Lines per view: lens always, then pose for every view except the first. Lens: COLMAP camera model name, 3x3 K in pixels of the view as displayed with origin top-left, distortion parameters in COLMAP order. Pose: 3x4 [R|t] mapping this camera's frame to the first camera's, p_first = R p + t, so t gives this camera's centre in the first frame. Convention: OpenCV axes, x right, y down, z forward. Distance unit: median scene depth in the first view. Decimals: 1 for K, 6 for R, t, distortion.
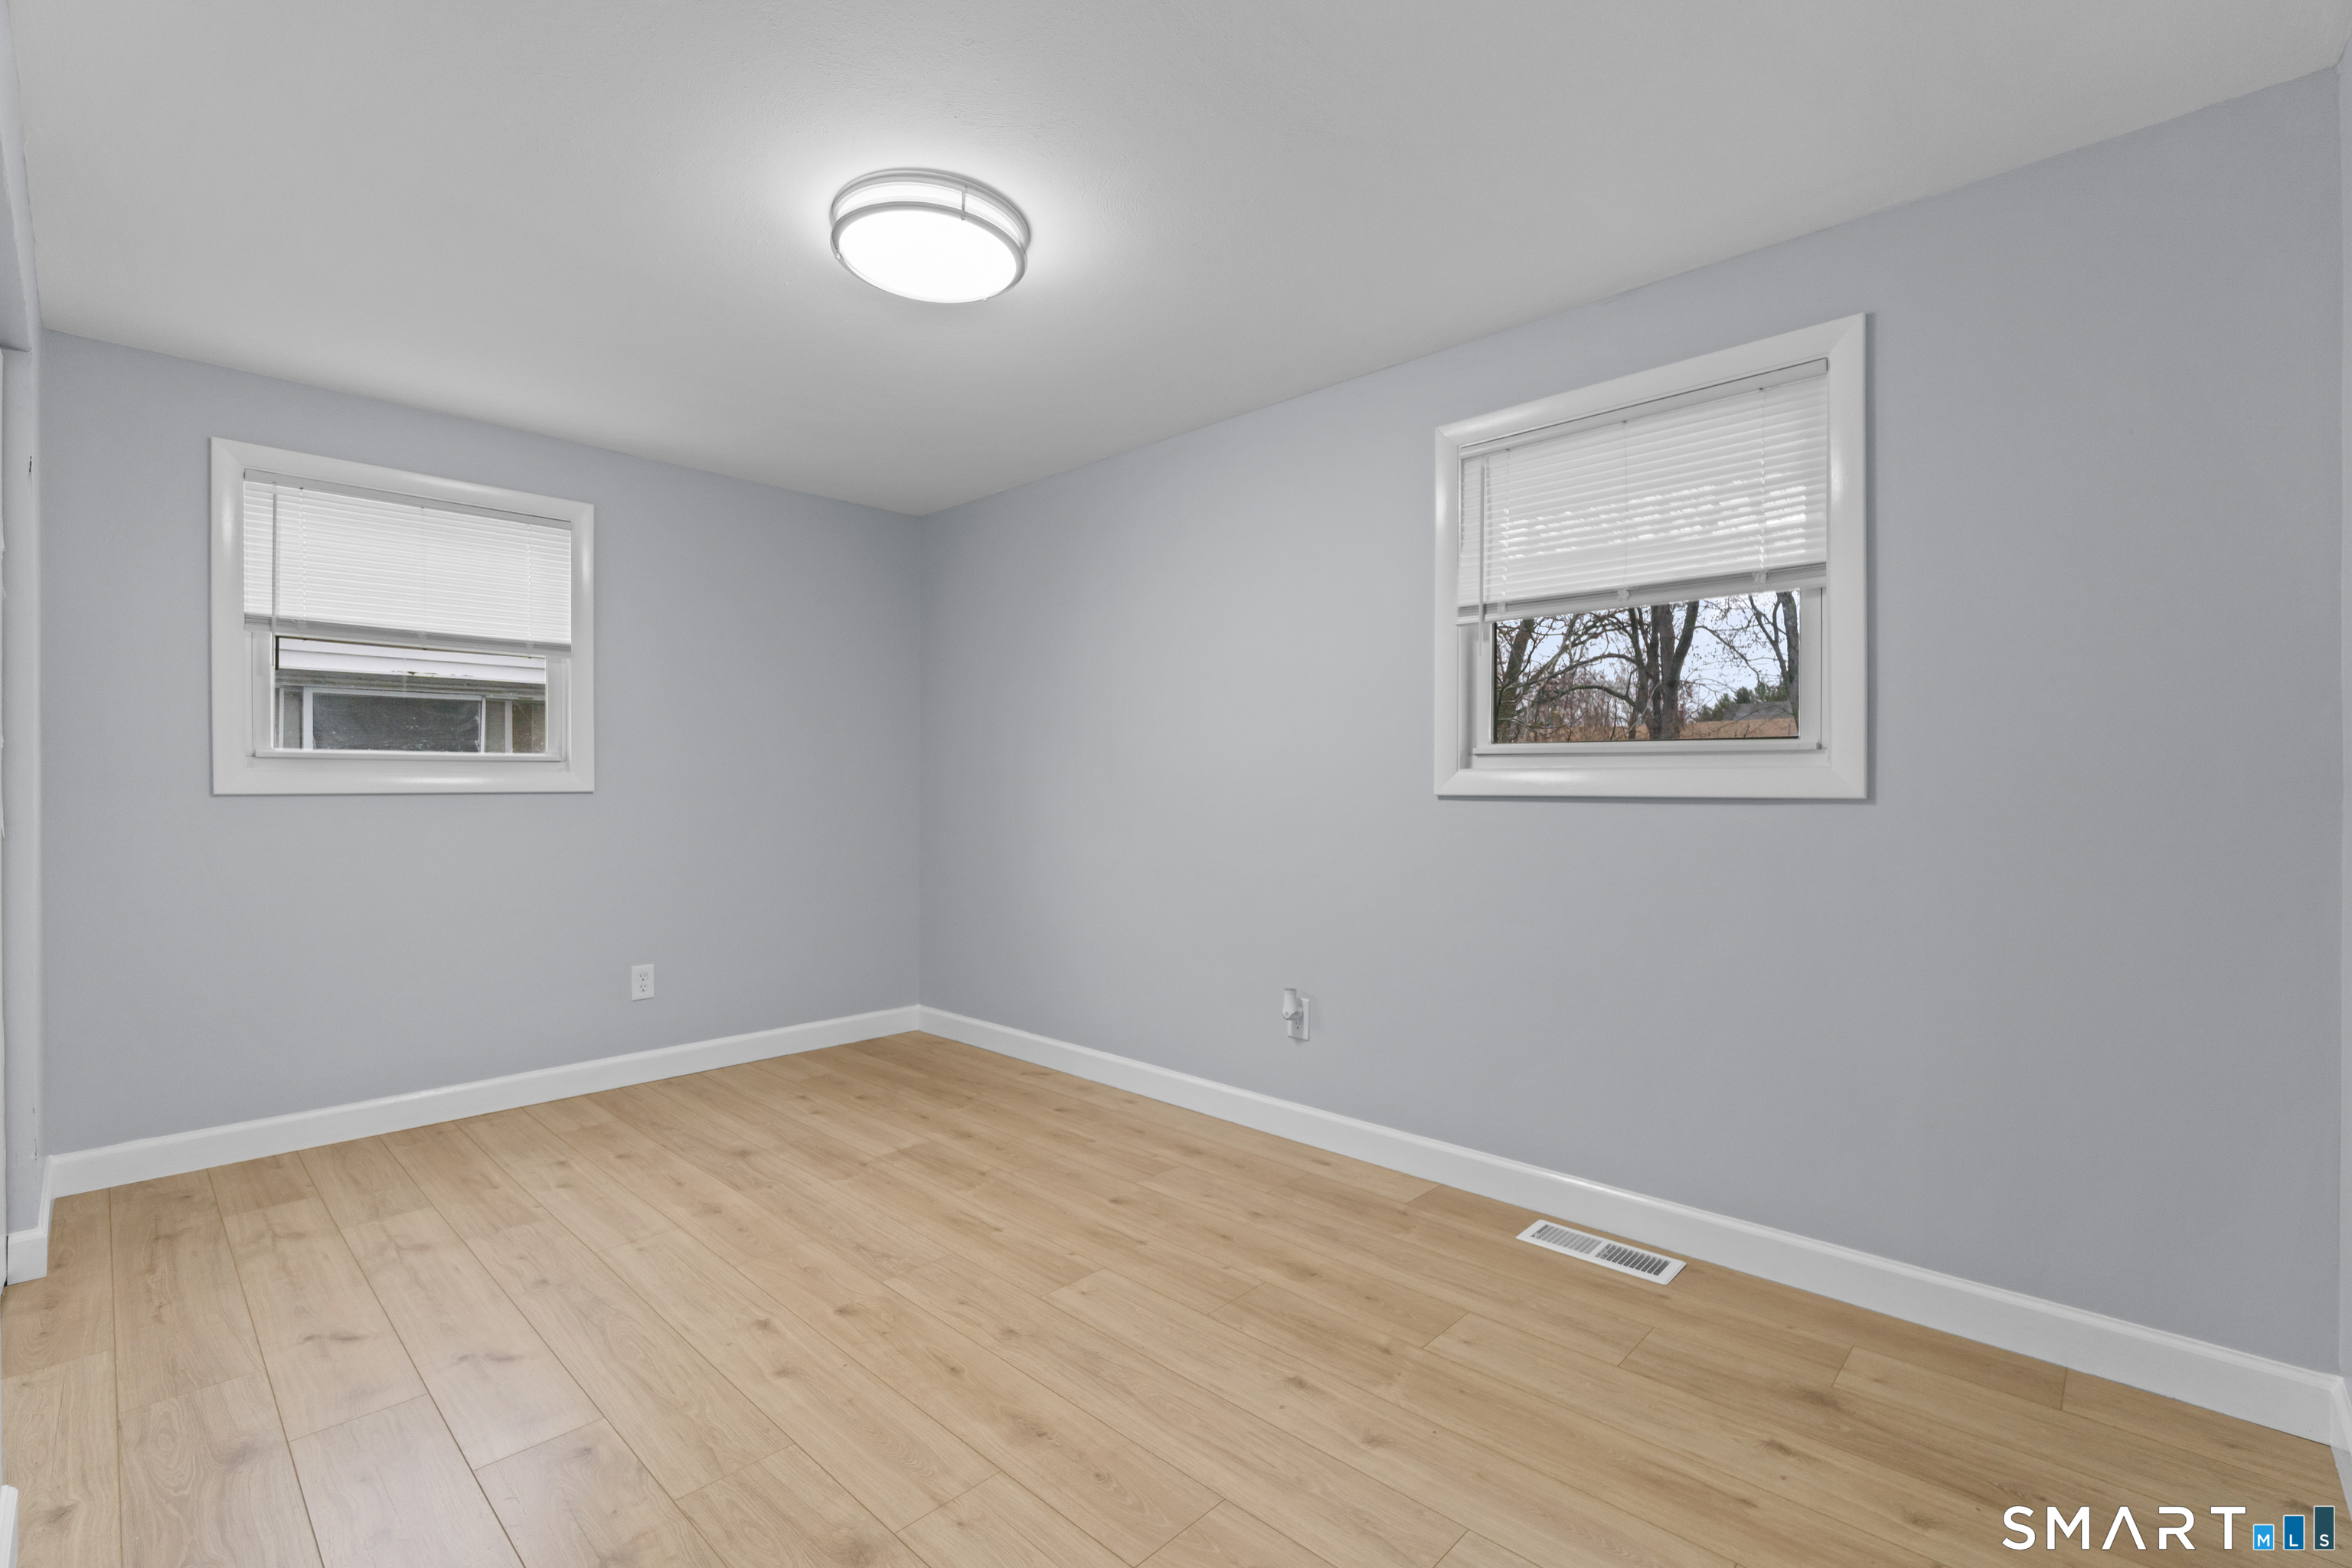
lens RADIAL K [[1031.6, 0, 1168.7], [0, 1031.6, 787.3], [0, 0, 1]] dist [-0.003480, 0.001299]
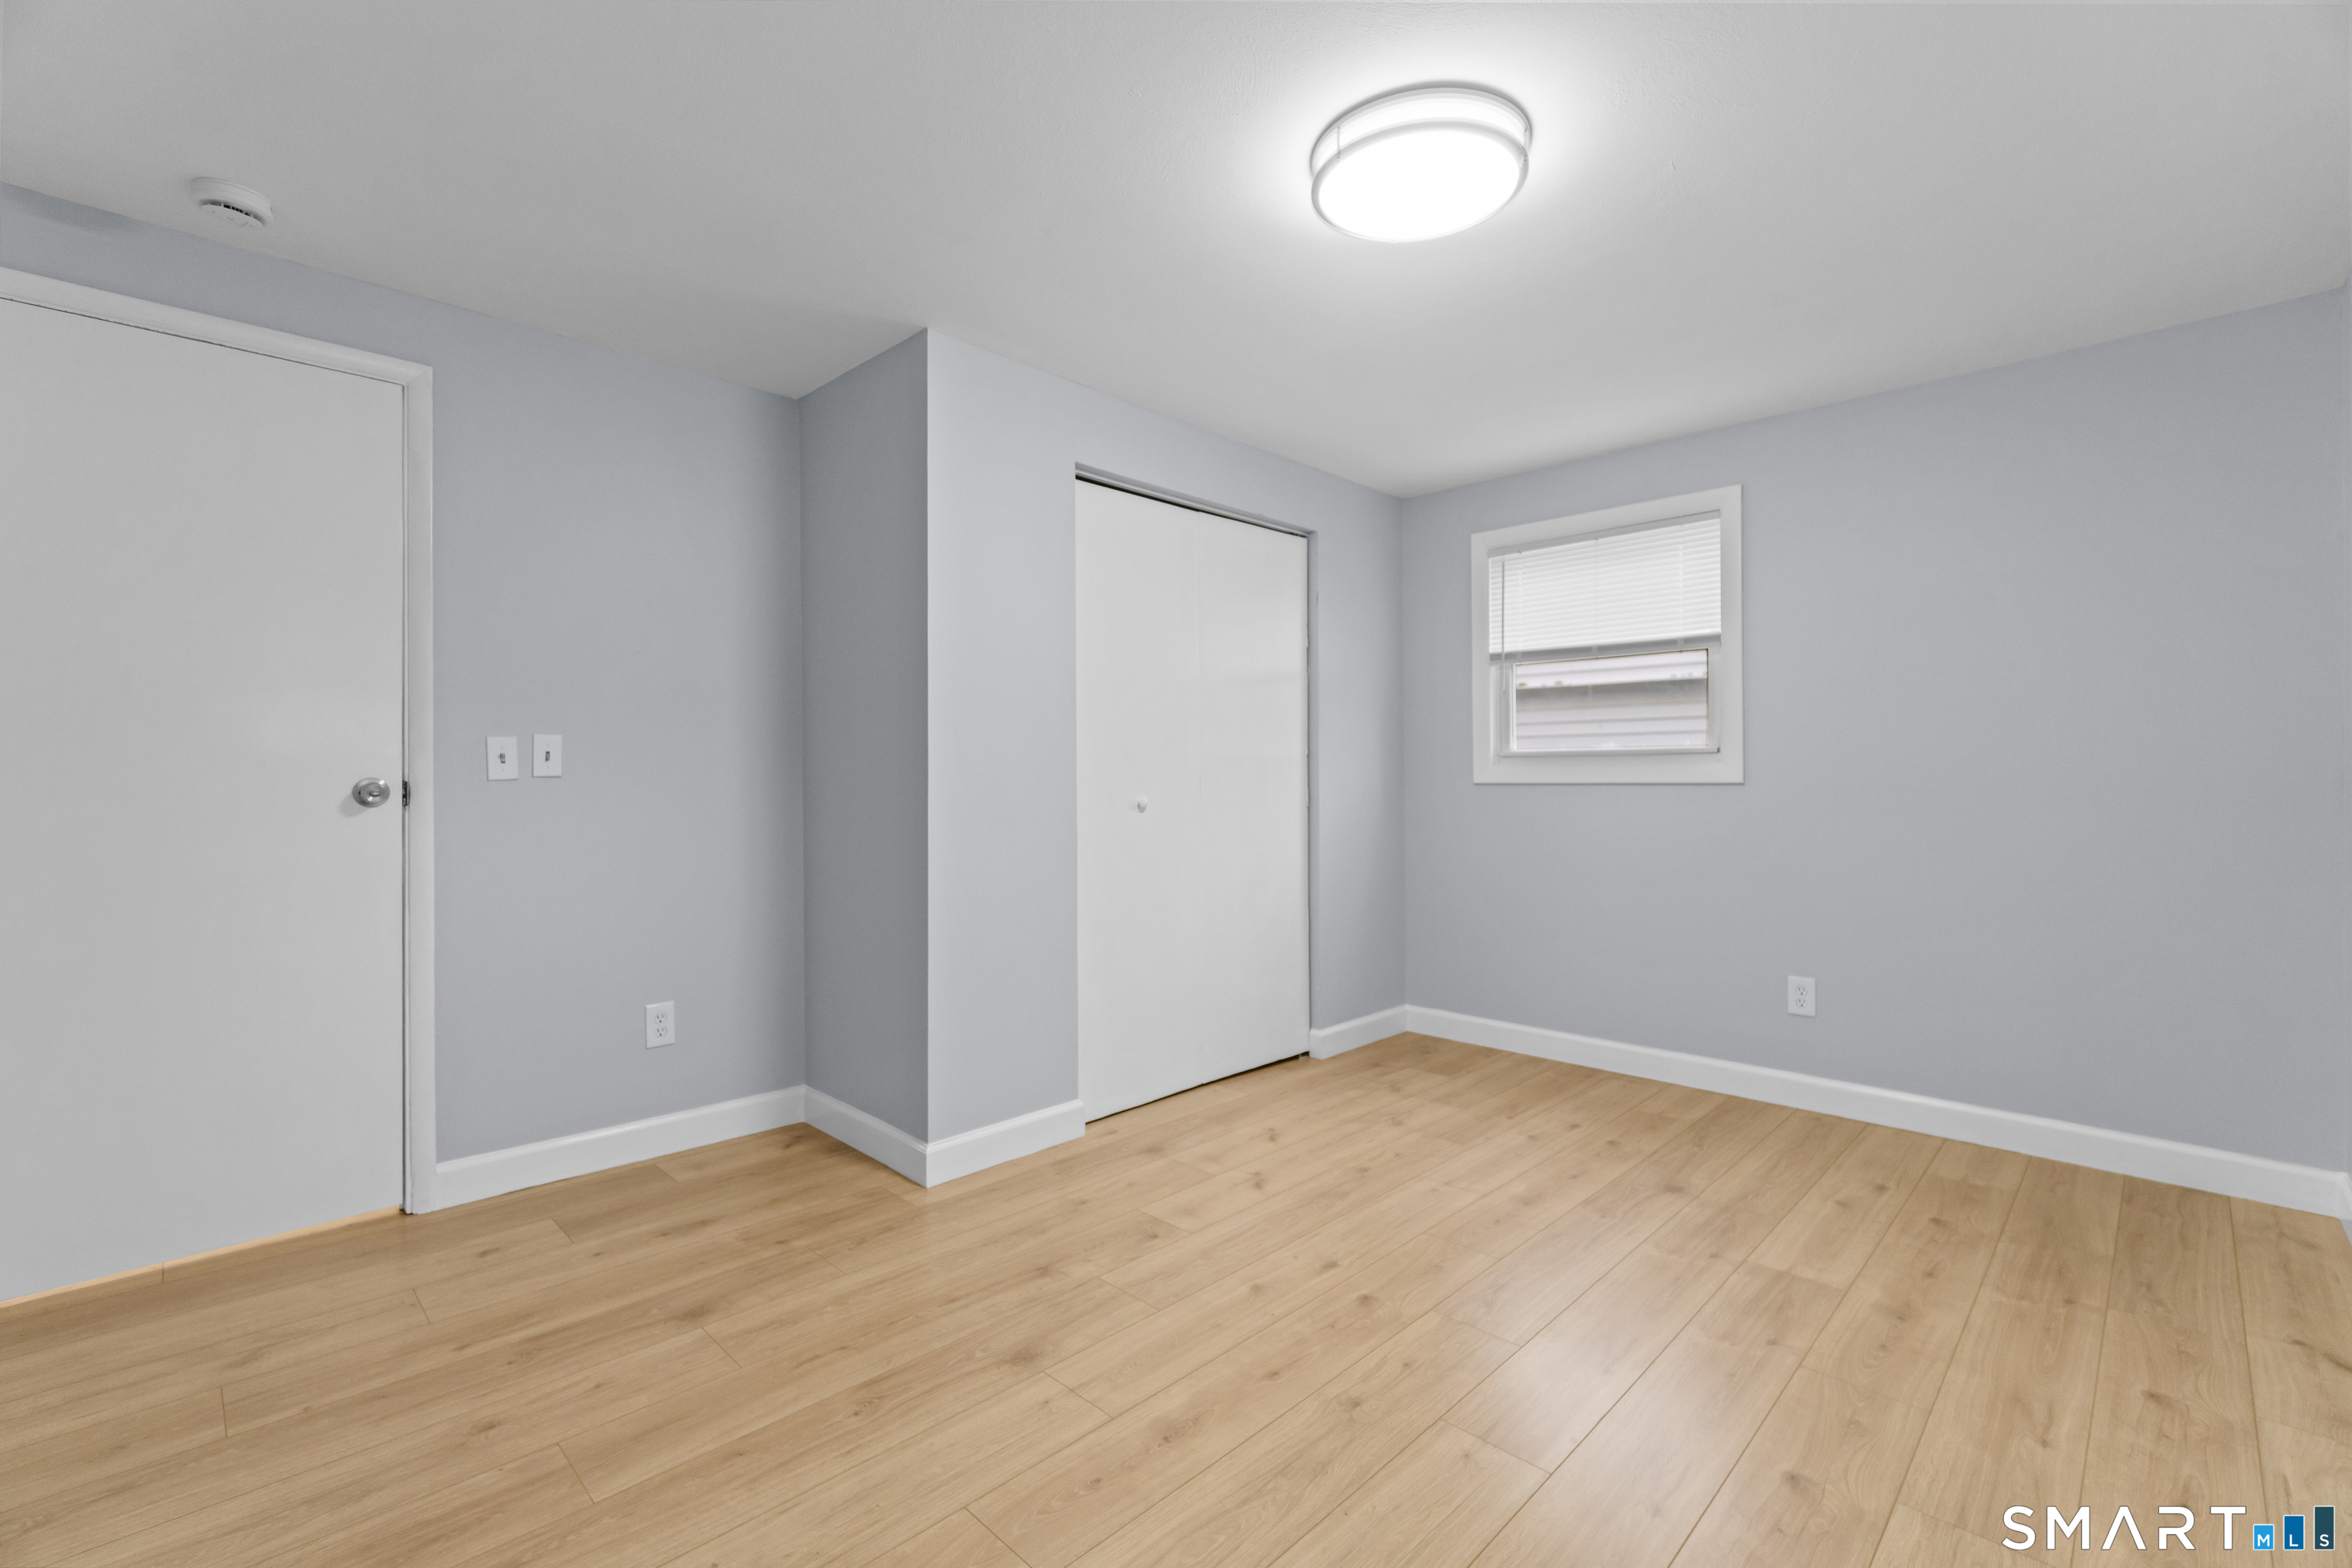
lens RADIAL K [[1031.6, 0, 1176.9], [0, 1031.6, 783.2], [0, 0, 1]] dist [-0.003480, 0.001299]
pose [[-0.027701, 0.003318, -0.999611, 0.479436], [-0.000510, 0.999994, 0.003333, 0.001359], [0.999616, 0.000602, -0.027699, 0.583429]]
